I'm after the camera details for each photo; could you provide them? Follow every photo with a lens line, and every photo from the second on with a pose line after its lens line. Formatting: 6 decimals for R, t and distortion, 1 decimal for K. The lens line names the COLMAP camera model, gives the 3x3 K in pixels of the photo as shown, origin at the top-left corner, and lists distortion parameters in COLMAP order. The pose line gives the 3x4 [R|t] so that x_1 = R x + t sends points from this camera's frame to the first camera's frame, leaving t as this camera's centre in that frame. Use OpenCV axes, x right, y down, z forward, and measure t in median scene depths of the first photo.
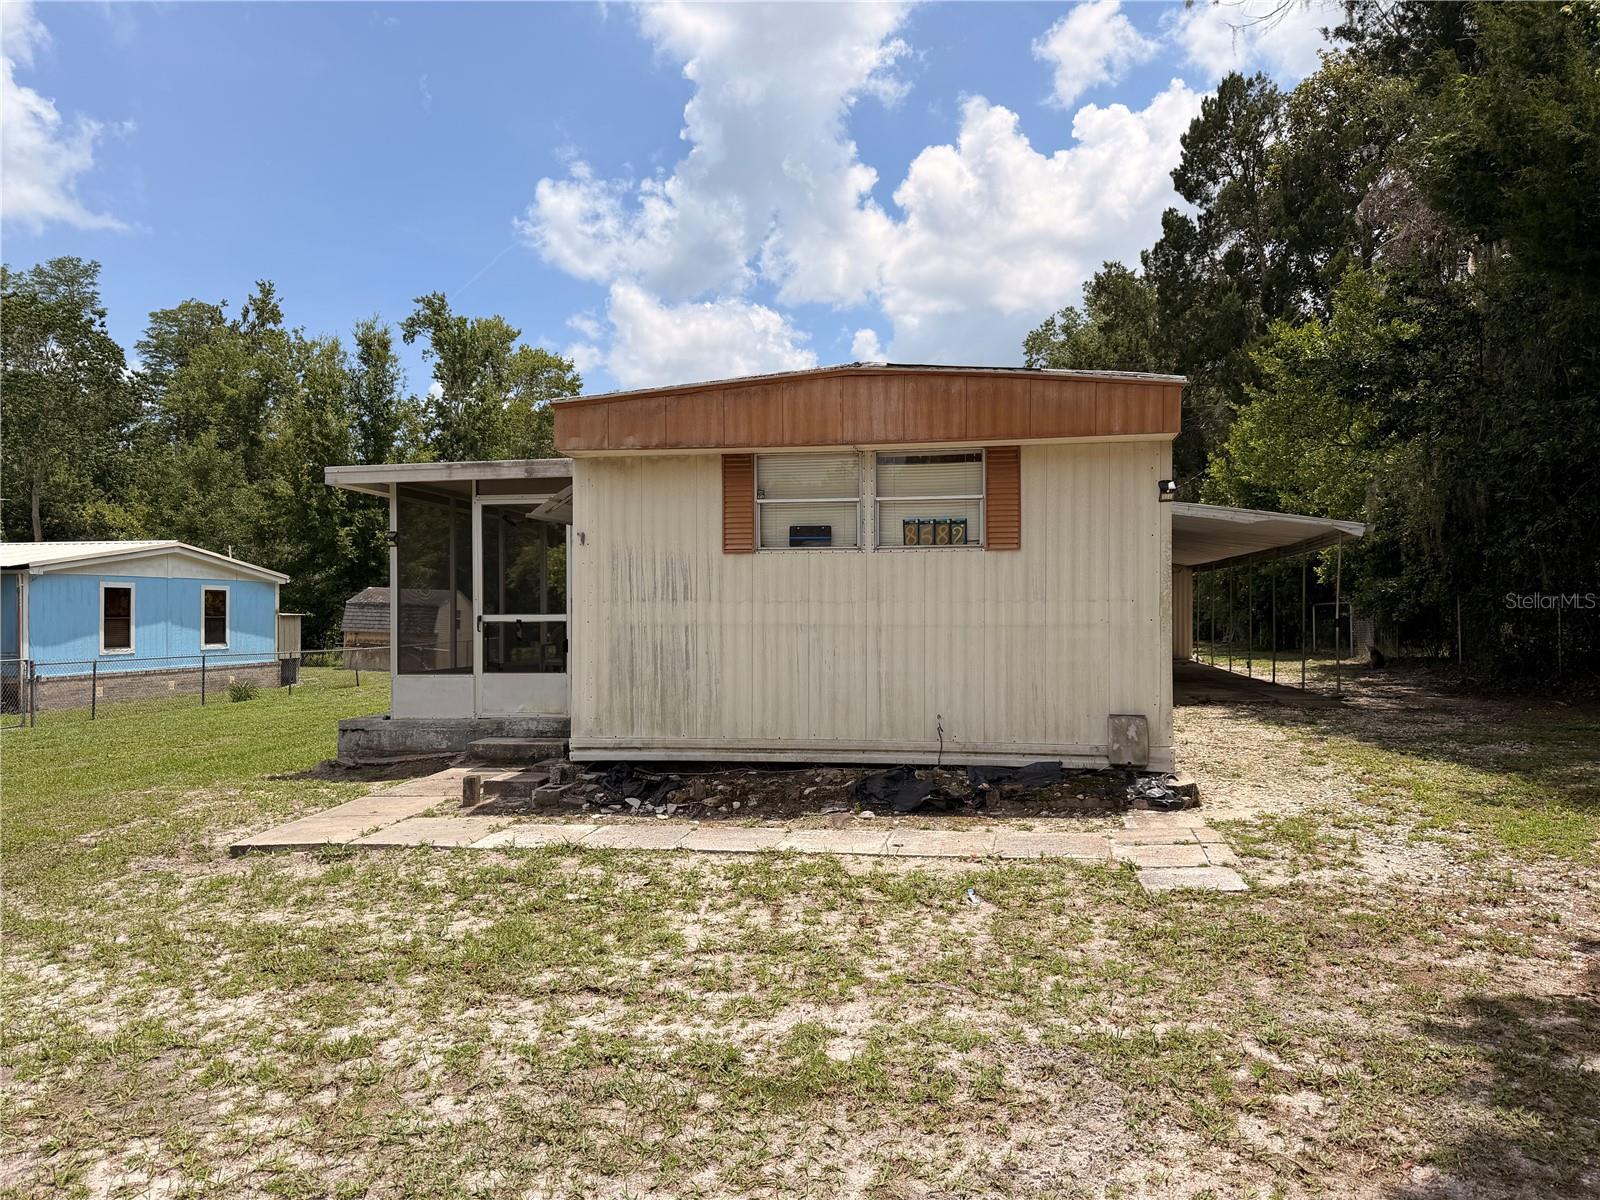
lens RADIAL K [[1151.9, 0, 803.6], [0, 1151.9, 608.1], [0, 0, 1]] dist [0.045834, -0.058334]
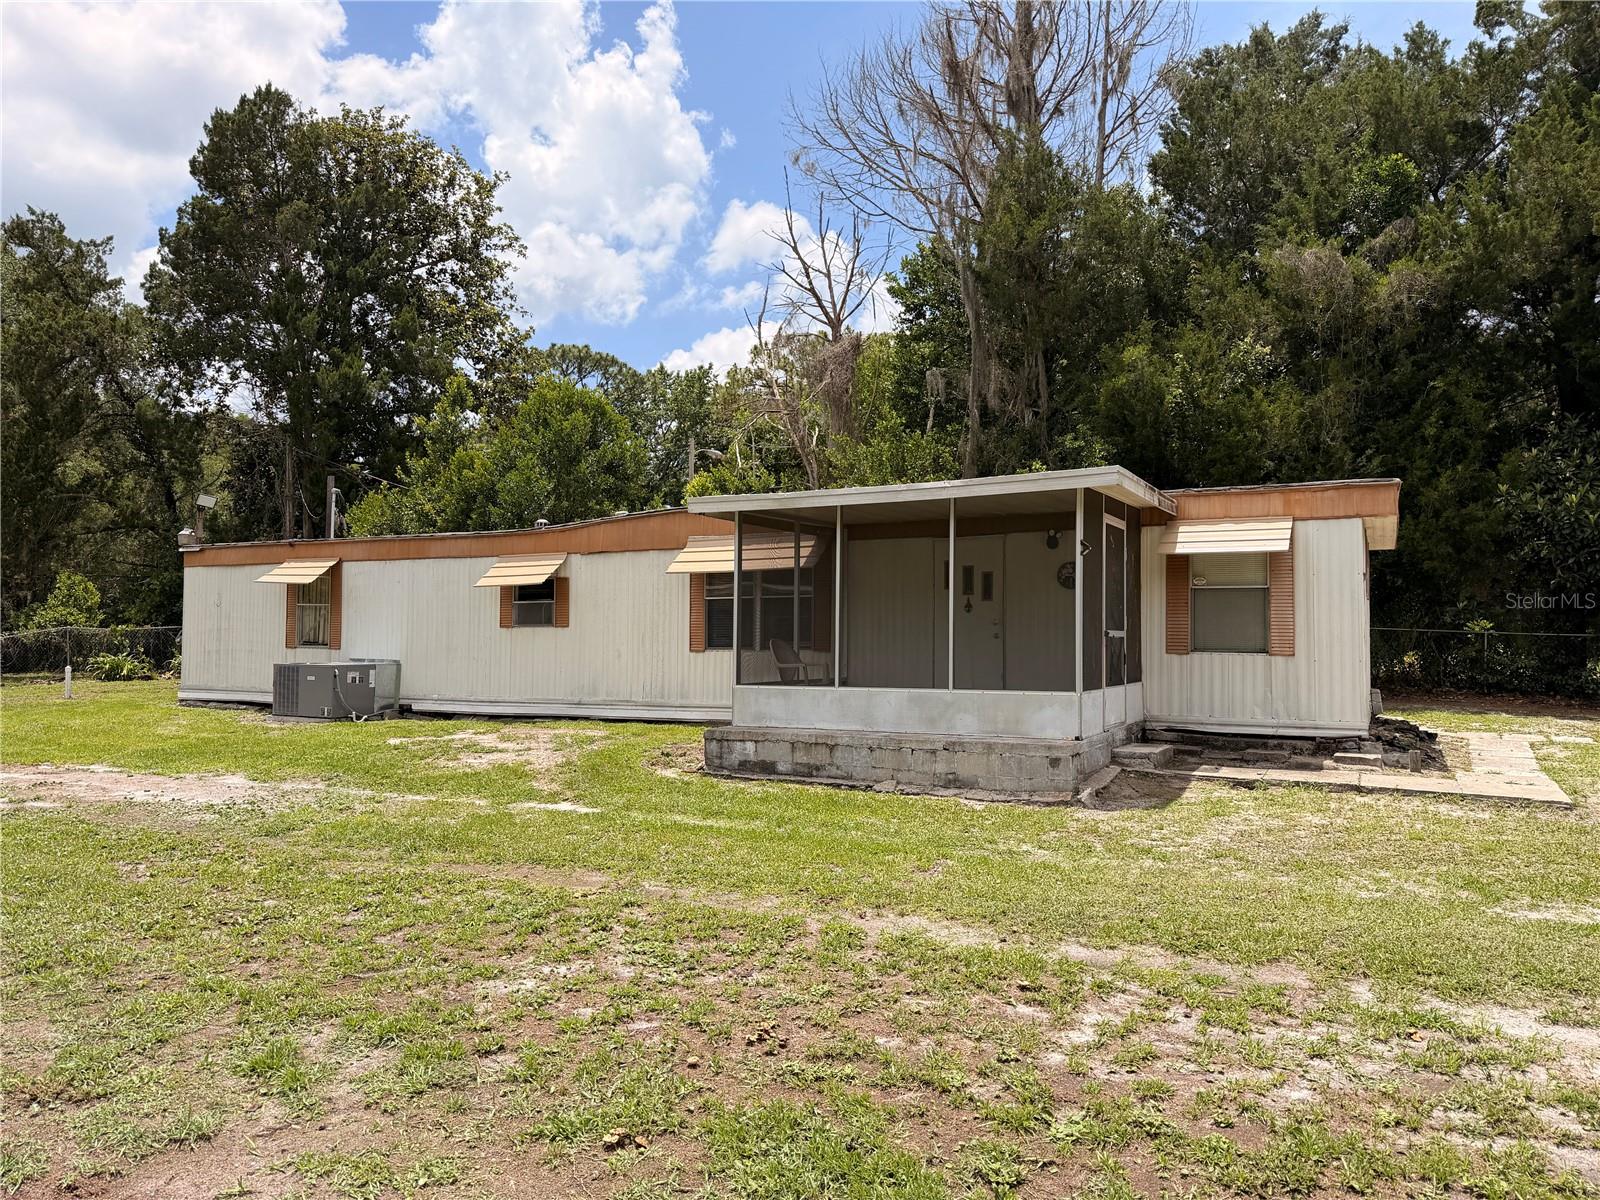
lens RADIAL K [[1151.9, 0, 815.3], [0, 1151.9, 592.6], [0, 0, 1]] dist [0.045834, -0.058334]
pose [[0.295008, 0.051910, 0.954084, -1.347134], [-0.008899, 0.998629, -0.051582, 0.028374], [-0.955453, 0.006727, 0.295065, 0.960716]]
